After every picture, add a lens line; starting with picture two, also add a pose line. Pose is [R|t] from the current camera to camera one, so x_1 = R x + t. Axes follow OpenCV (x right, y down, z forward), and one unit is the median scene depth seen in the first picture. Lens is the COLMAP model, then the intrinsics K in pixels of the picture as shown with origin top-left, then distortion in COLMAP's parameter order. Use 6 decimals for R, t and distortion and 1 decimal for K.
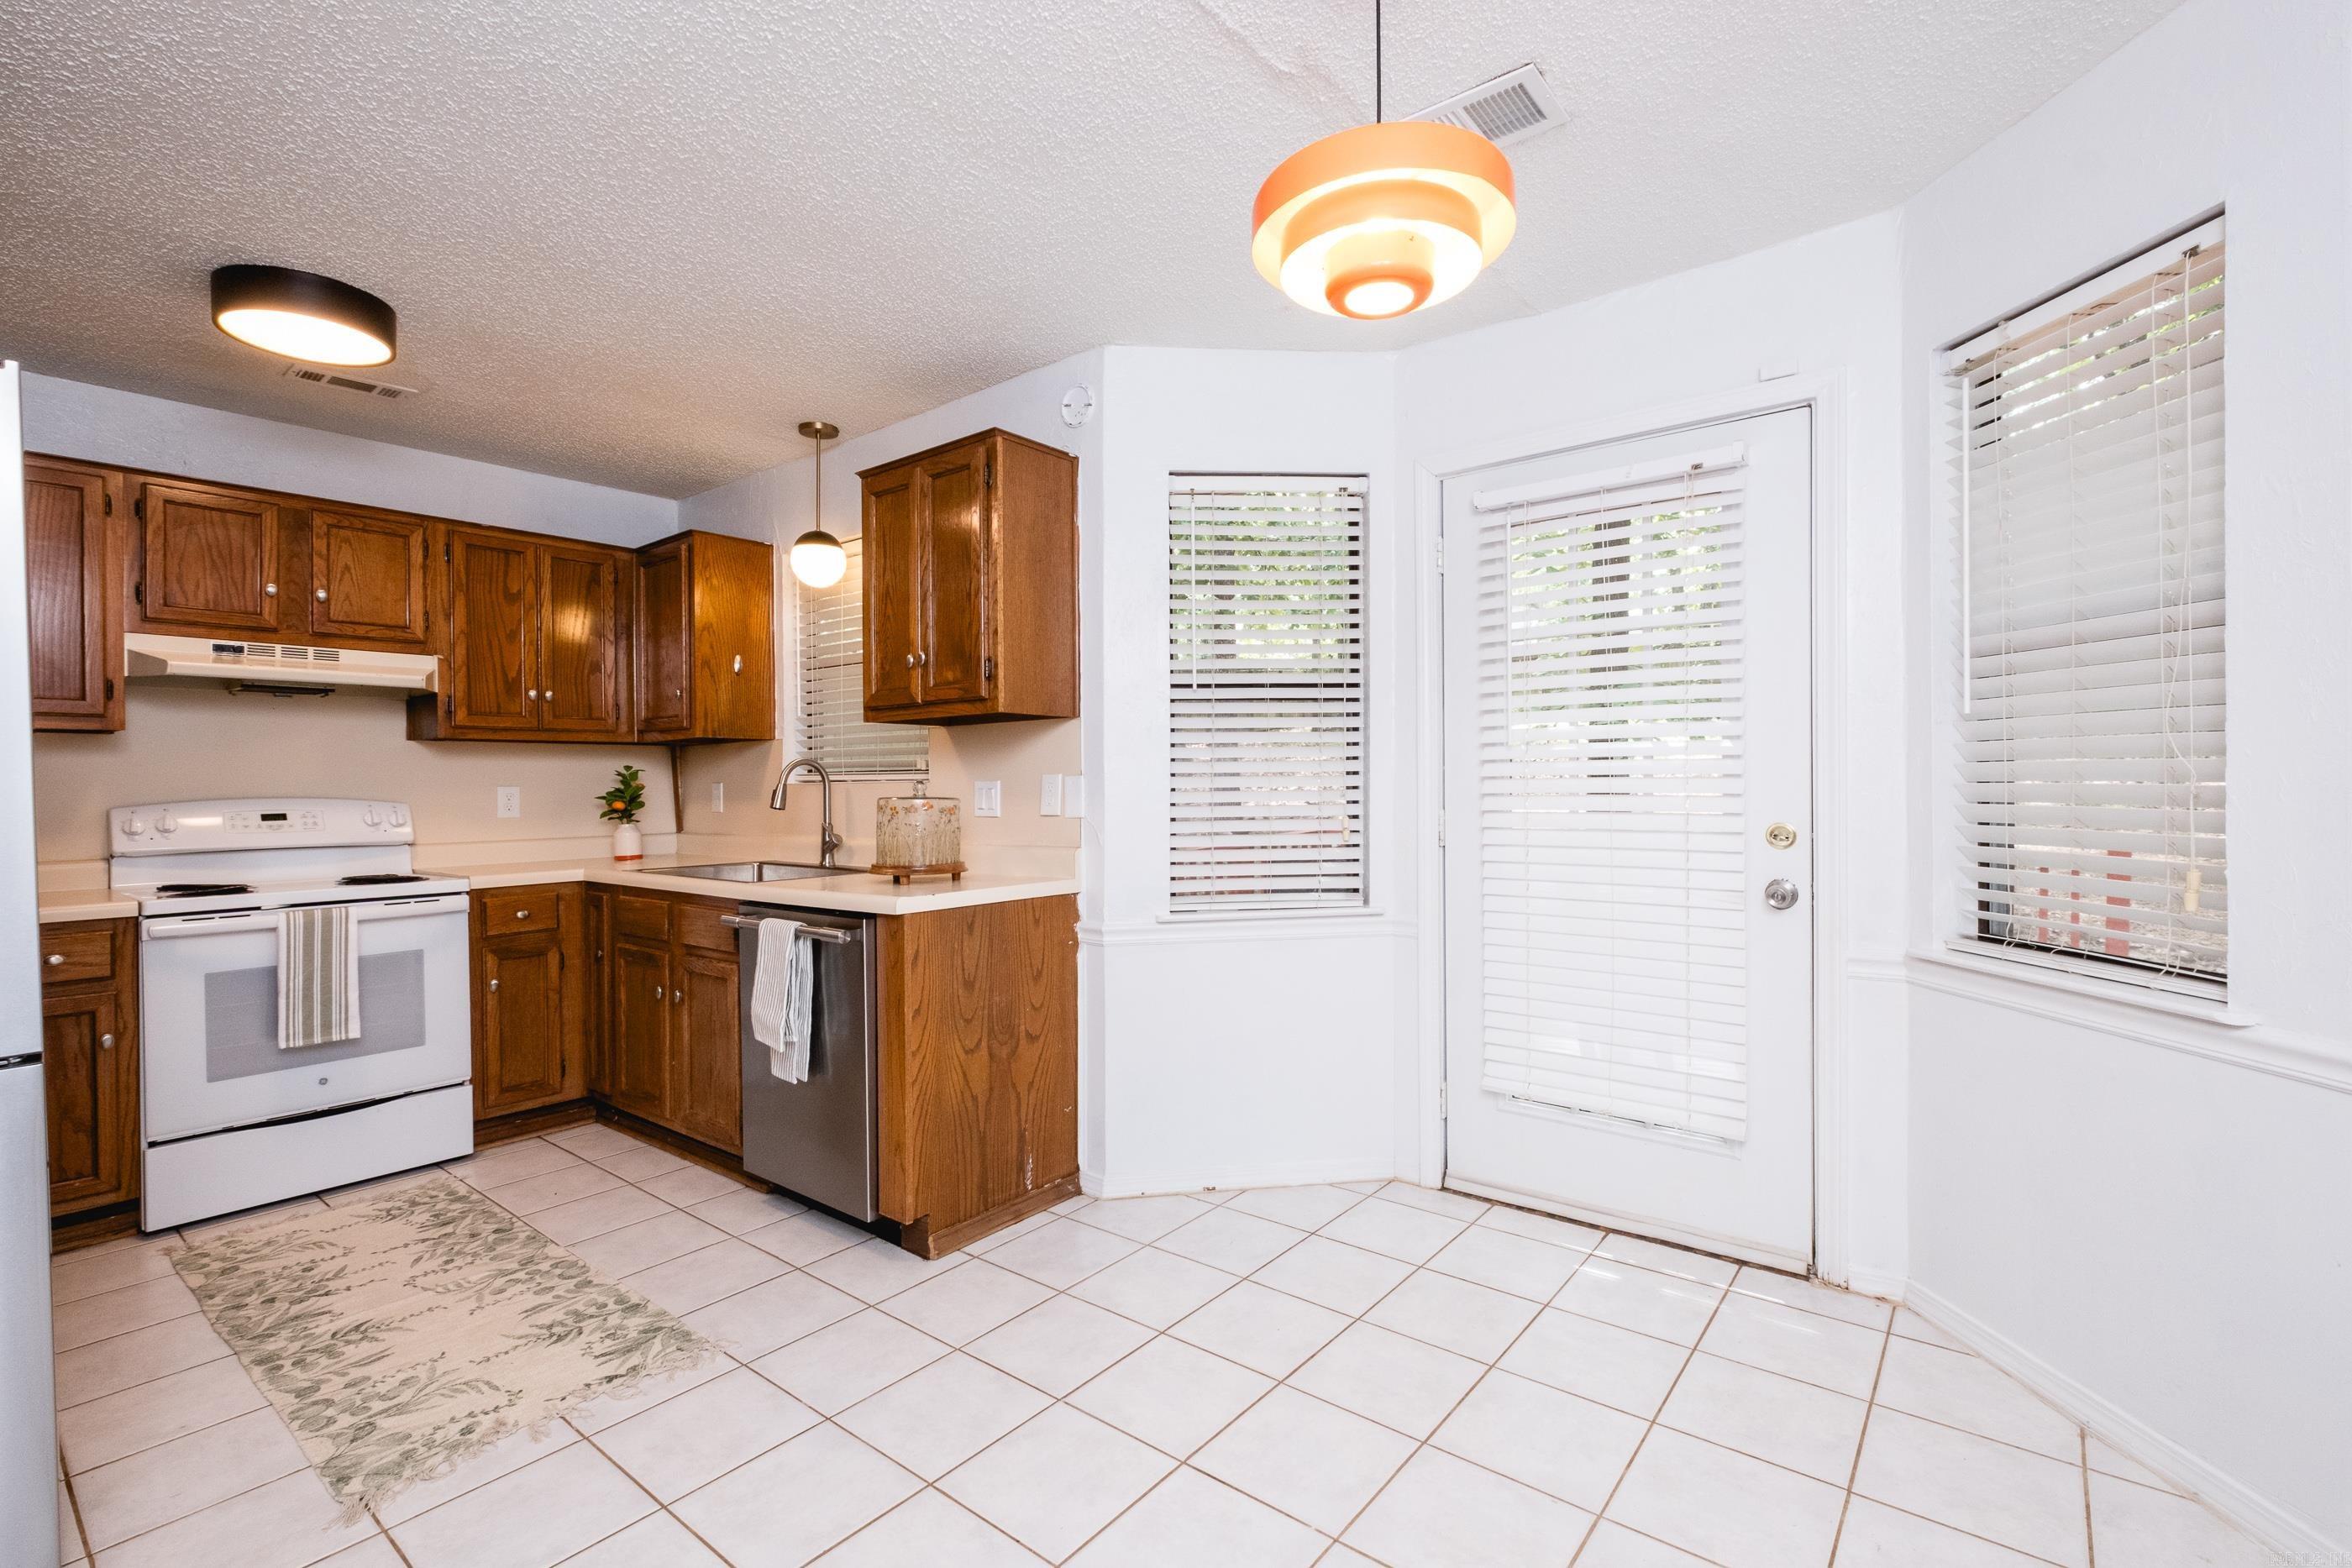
lens RADIAL K [[1052.2, 0, 1215.8], [0, 1052.2, 784.9], [0, 0, 1]] dist [-0.009319, 0.001038]
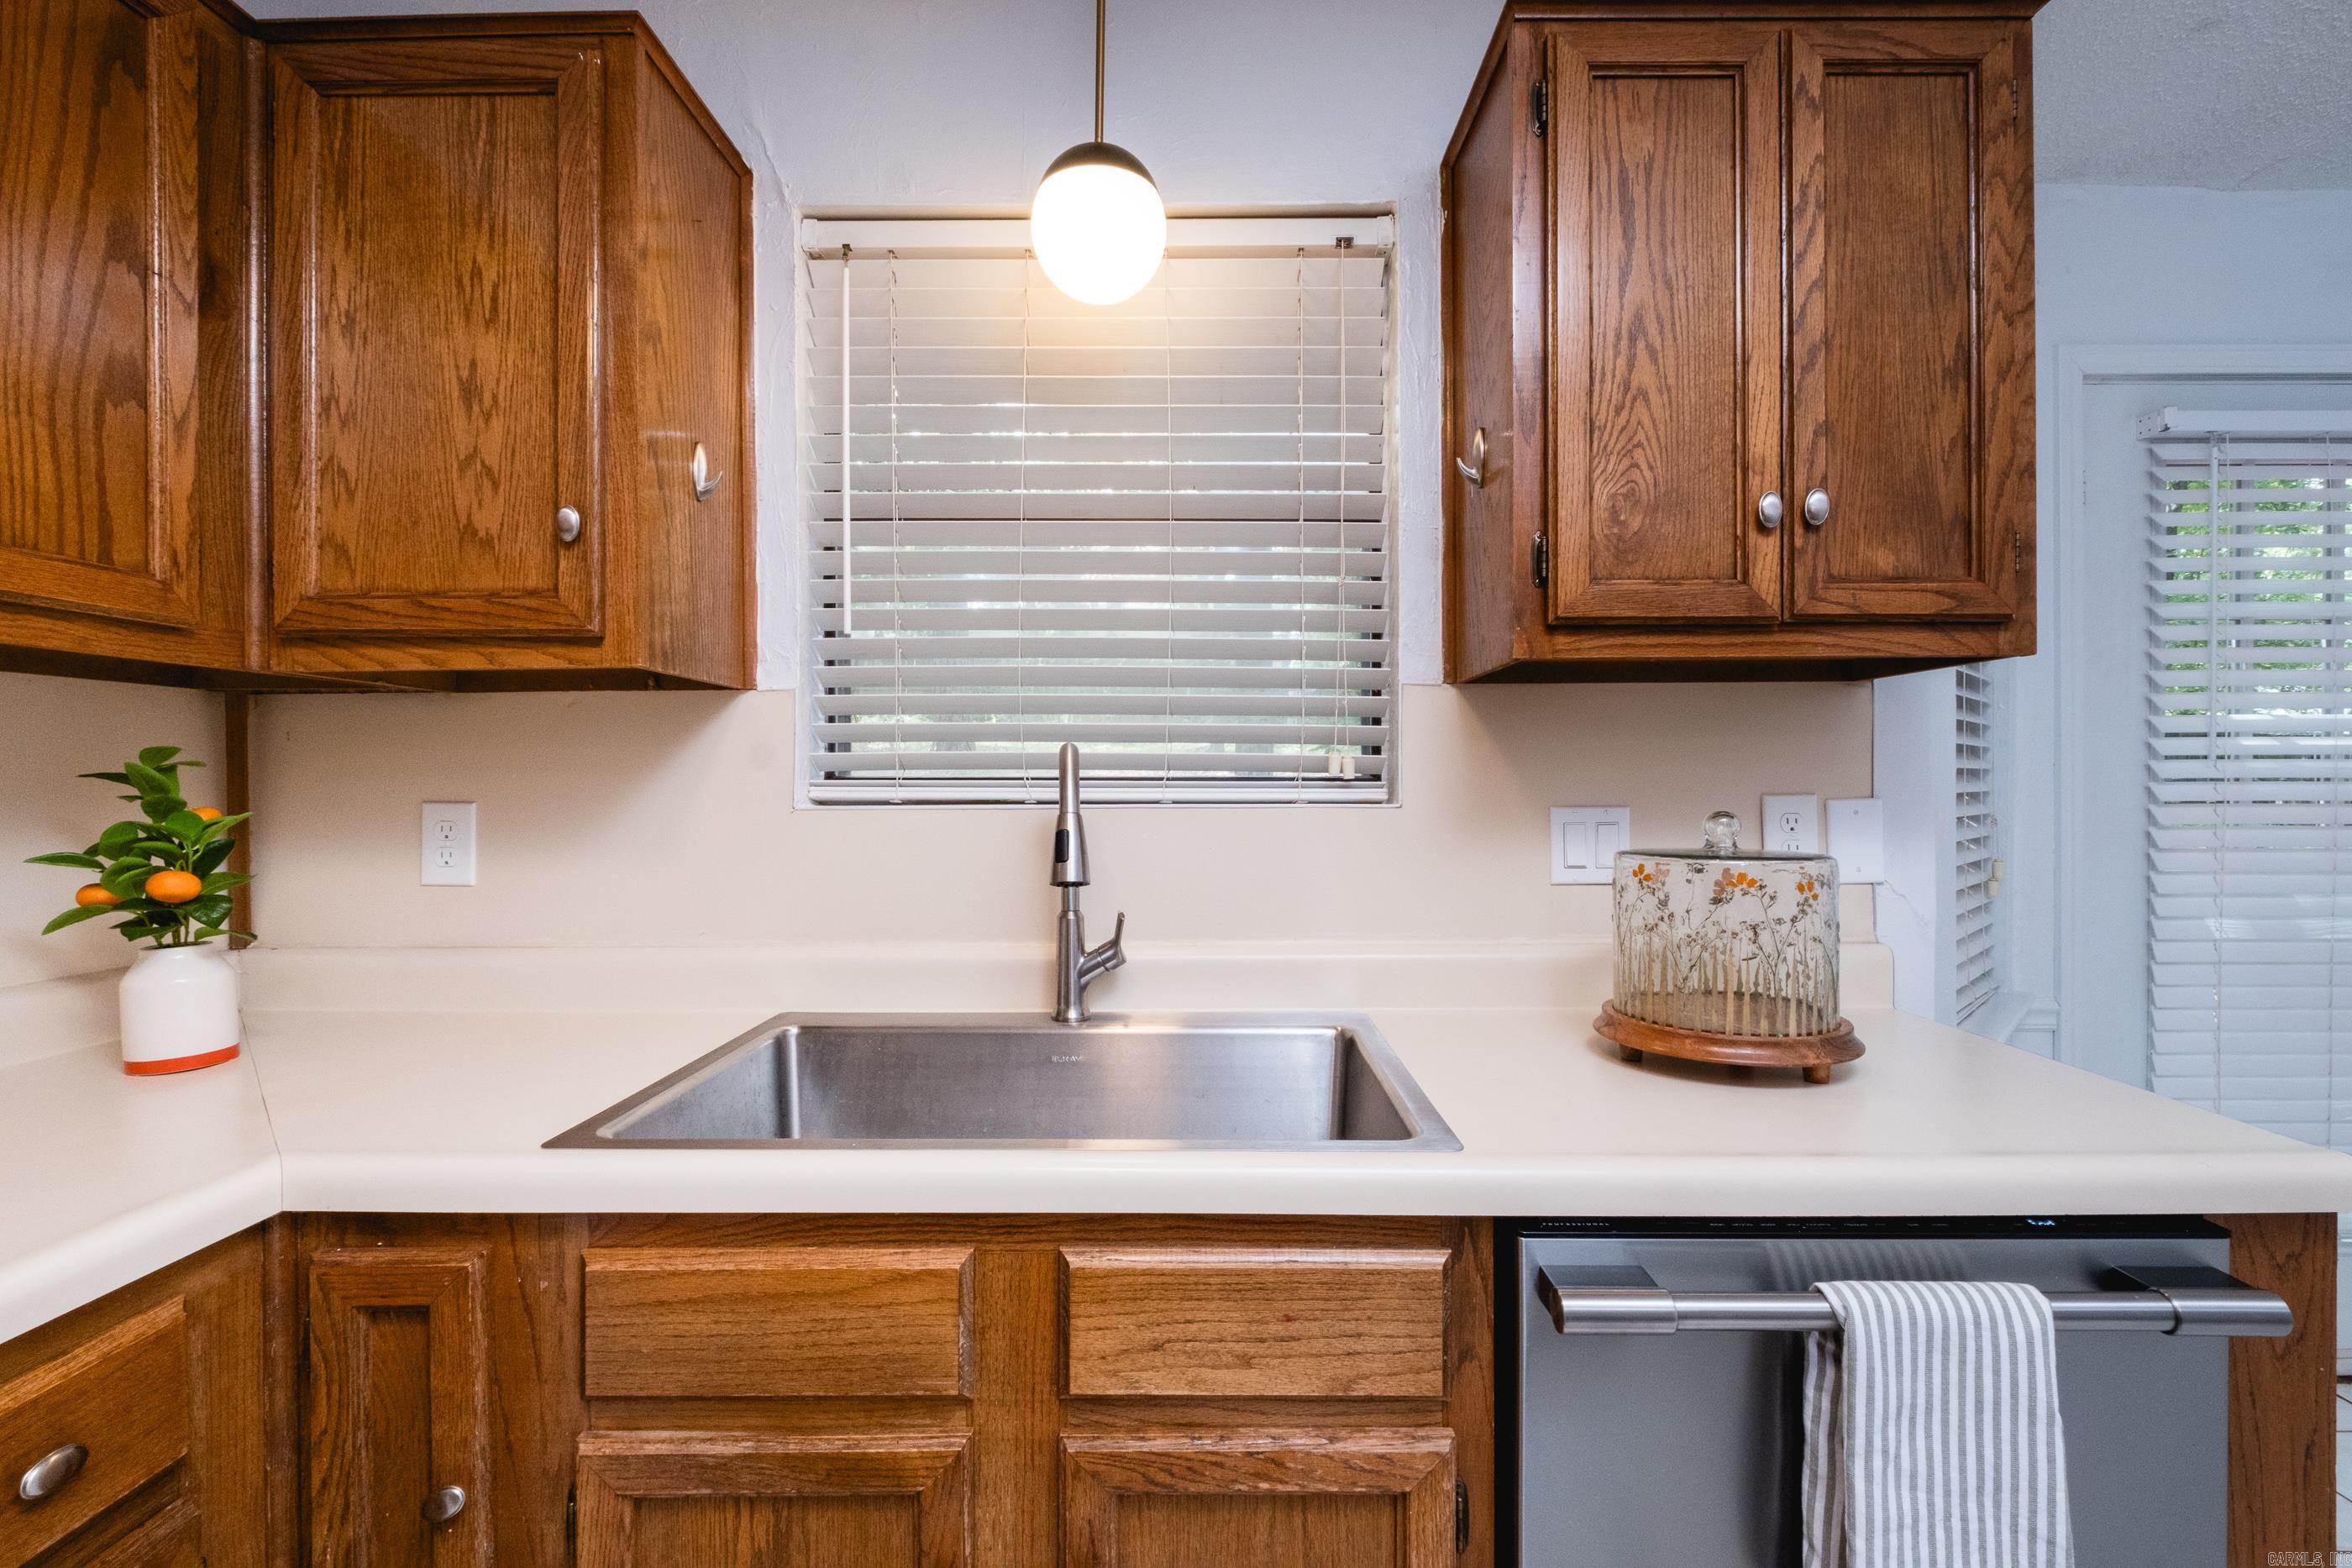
lens RADIAL K [[1052.2, 0, 1180.4], [0, 1052.2, 787.5], [0, 0, 1]] dist [-0.009319, 0.001038]
pose [[0.797493, 0.009401, 0.603255, -0.715113], [-0.006552, 0.999955, -0.006922, -0.008497], [-0.603293, 0.001568, 0.797518, 0.824635]]
